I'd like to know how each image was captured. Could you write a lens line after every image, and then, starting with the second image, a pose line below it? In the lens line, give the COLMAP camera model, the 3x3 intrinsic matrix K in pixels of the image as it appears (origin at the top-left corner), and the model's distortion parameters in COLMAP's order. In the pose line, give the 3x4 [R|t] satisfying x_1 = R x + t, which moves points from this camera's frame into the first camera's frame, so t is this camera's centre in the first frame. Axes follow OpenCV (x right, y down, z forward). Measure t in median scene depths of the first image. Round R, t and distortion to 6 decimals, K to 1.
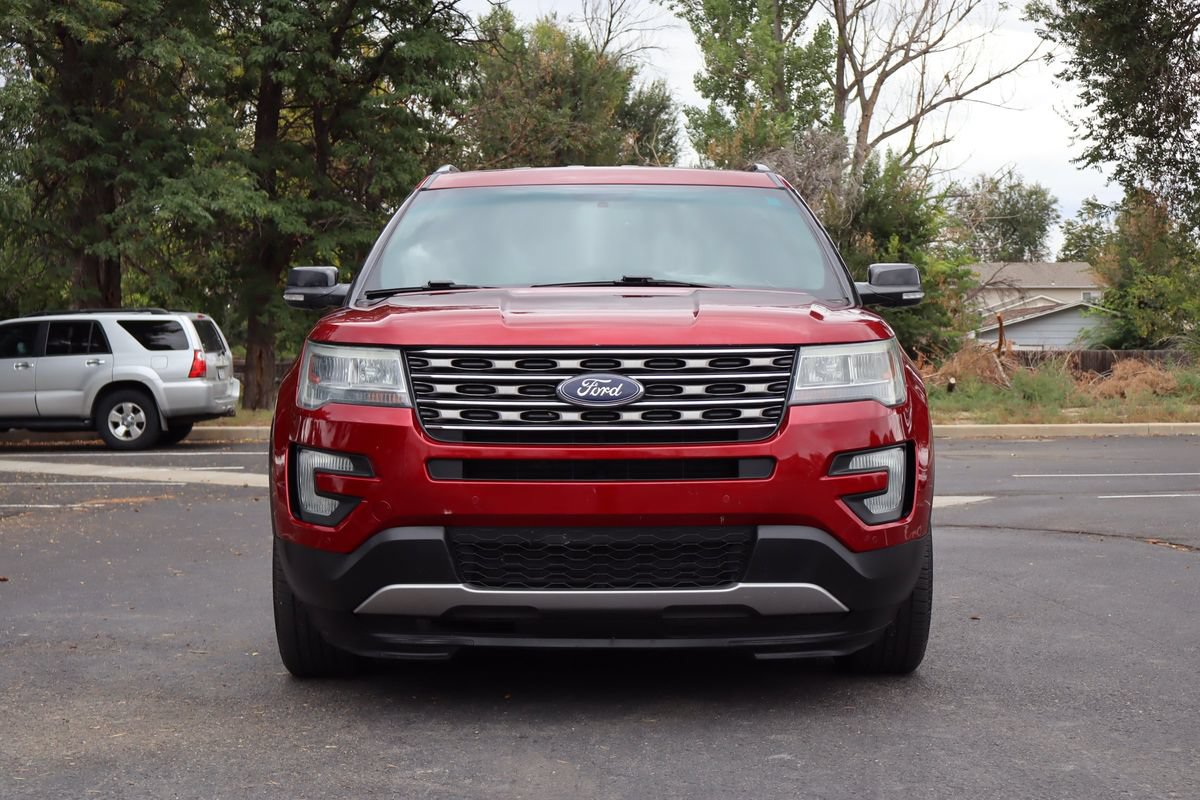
lens RADIAL K [[1867.5, 0, 603.6], [0, 1867.5, 403.6], [0, 0, 1]] dist [0.004619, 0.000000]
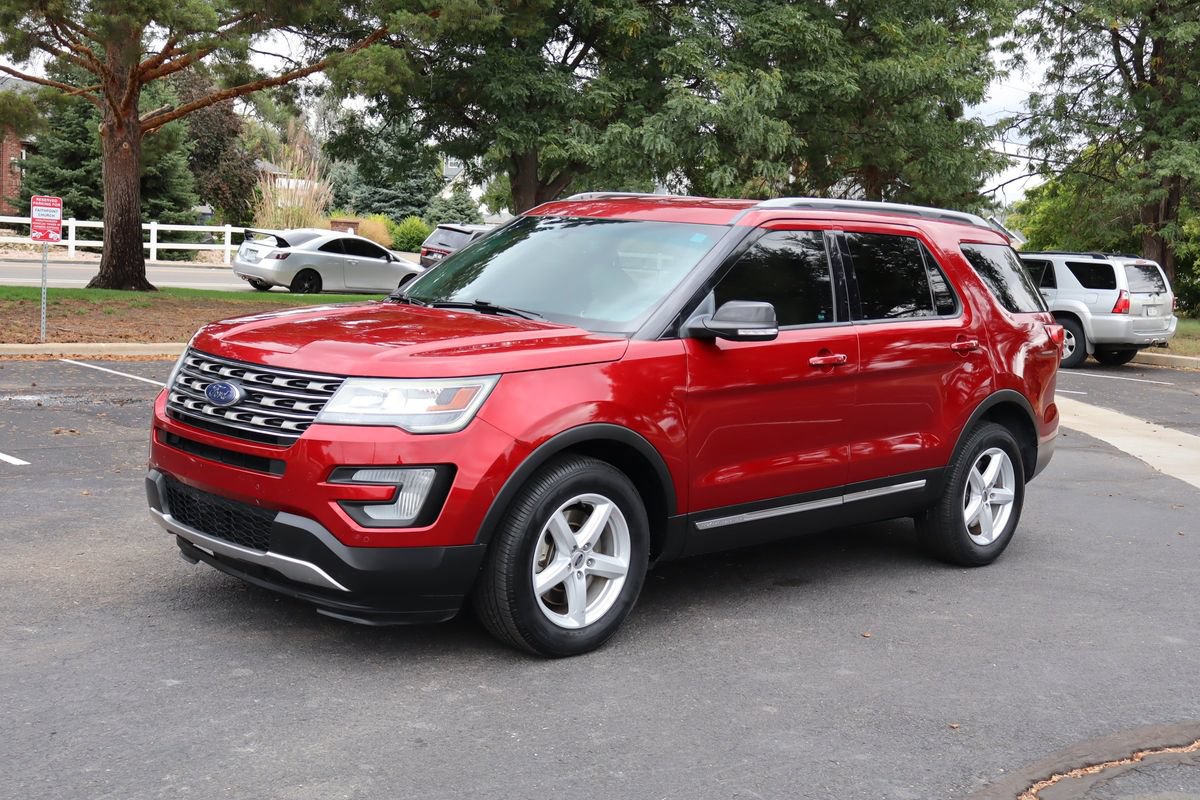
lens RADIAL K [[1454.4, 0, 594.9], [0, 1454.4, 400.1], [0, 0, 1]] dist [0.003474, 0.000000]
pose [[0.701800, 0.123785, -0.701537, 0.864015], [-0.073074, 0.992102, 0.101953, -0.120718], [0.708616, -0.020287, 0.705303, 0.404749]]
